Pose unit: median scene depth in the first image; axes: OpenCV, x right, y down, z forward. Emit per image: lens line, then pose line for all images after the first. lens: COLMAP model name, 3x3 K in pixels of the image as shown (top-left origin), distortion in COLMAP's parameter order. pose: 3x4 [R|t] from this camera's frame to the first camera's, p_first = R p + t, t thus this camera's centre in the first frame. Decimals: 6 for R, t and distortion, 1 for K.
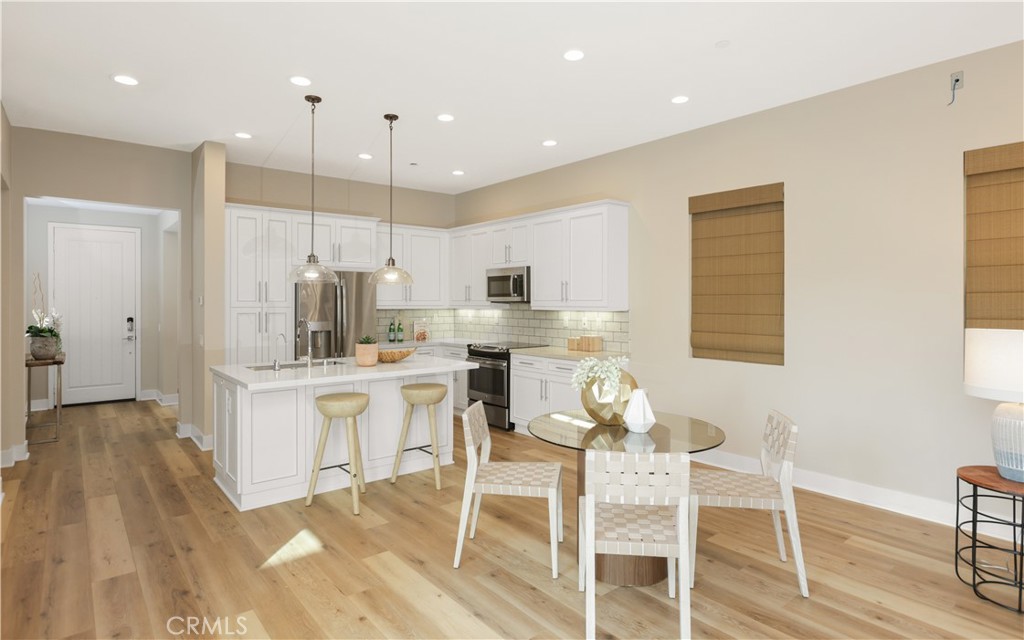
lens RADIAL K [[547.8, 0, 509.8], [0, 547.8, 304.3], [0, 0, 1]] dist [-0.001945, -0.000137]
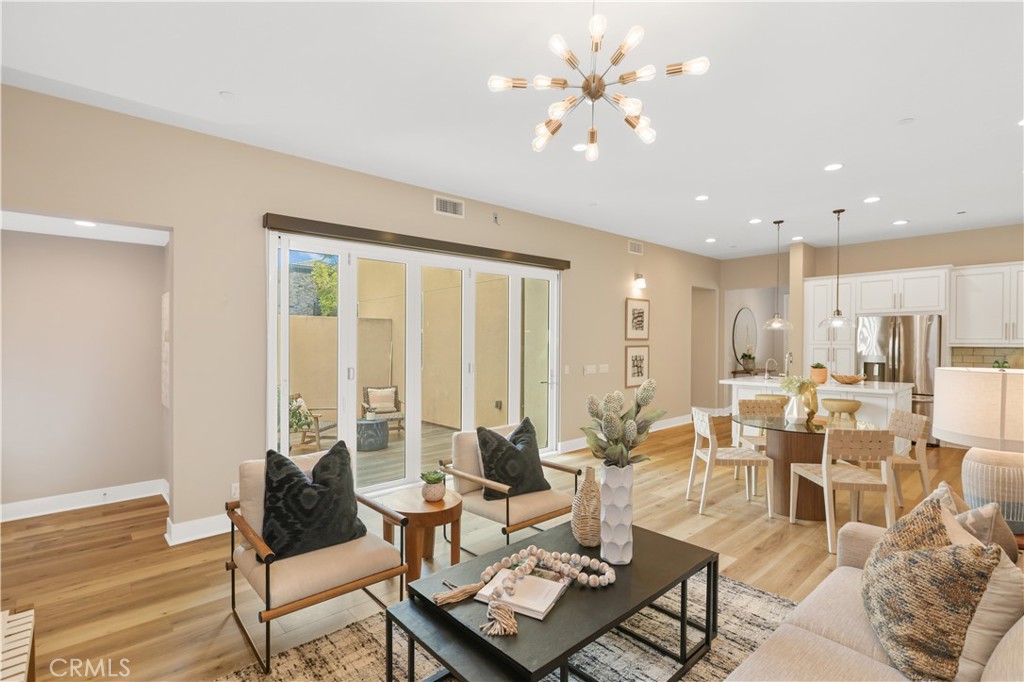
lens RADIAL K [[484.4, 0, 491.2], [0, 484.4, 349.2], [0, 0, 1]] dist [0.005734, 0.000503]
pose [[0.030181, 0.017435, -0.999392, 0.783216], [0.000741, 0.999847, 0.017465, -0.004280], [0.999544, -0.001267, 0.030164, 0.044836]]
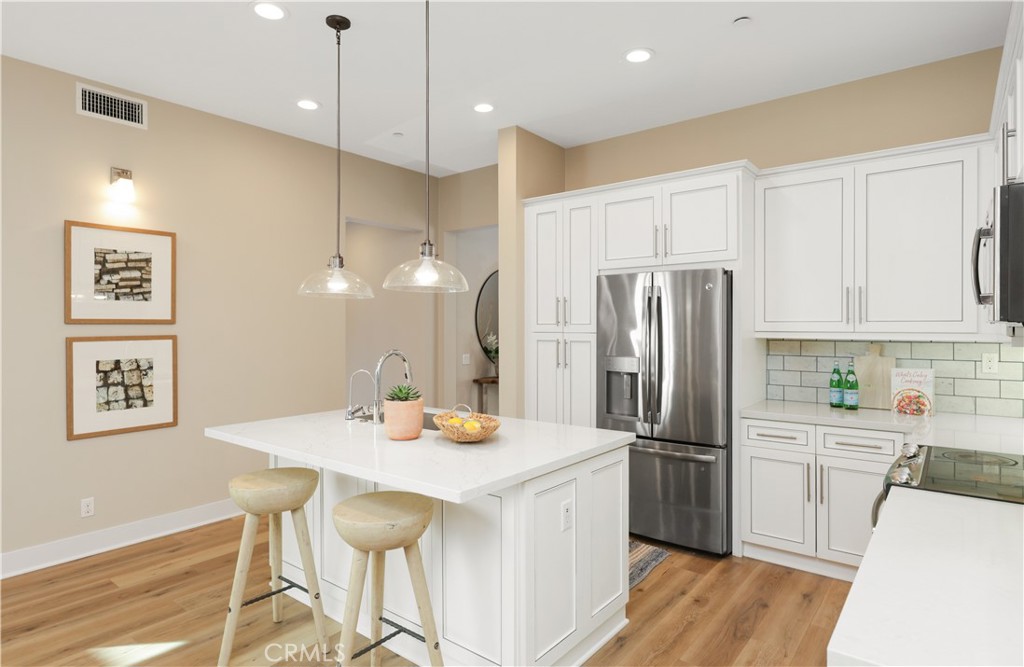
lens RADIAL K [[558.2, 0, 492.1], [0, 558.2, 330.0], [0, 0, 1]] dist [-0.000198, -0.000035]
pose [[0.202512, 0.007171, -0.979254, 0.239570], [-0.000477, 0.999974, 0.007224, -0.003293], [0.979280, -0.000996, 0.202510, 0.723605]]
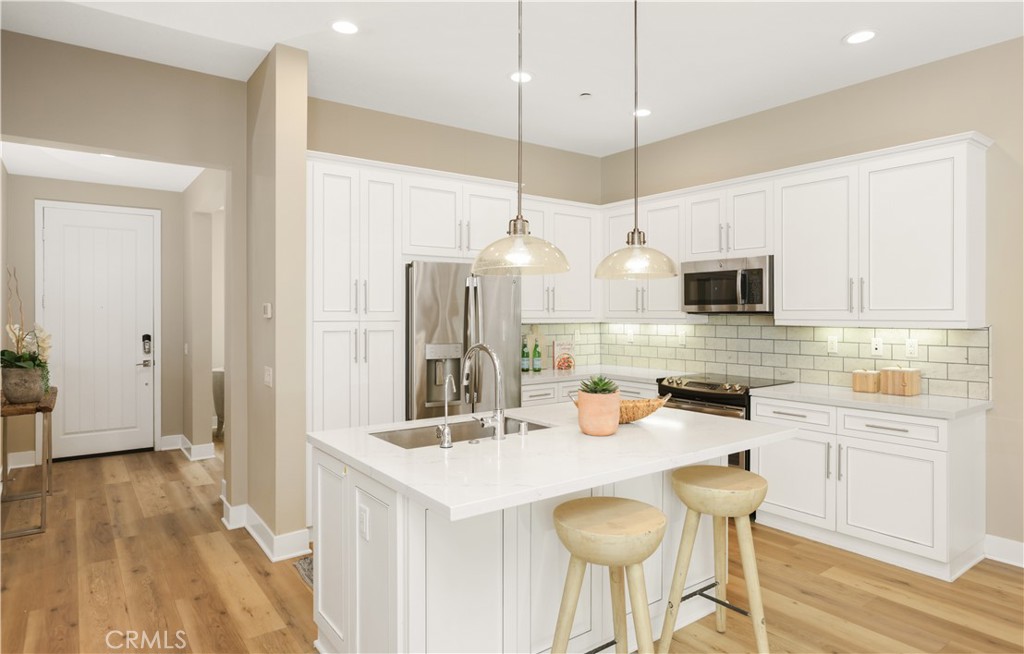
lens RADIAL K [[599.4, 0, 507.0], [0, 599.4, 314.8], [0, 0, 1]] dist [-0.002566, -0.000153]
pose [[0.998776, -0.000310, -0.049463, -0.238876], [0.000272, 1.000000, -0.000785, -0.001531], [0.049463, 0.000770, 0.998776, 0.312561]]
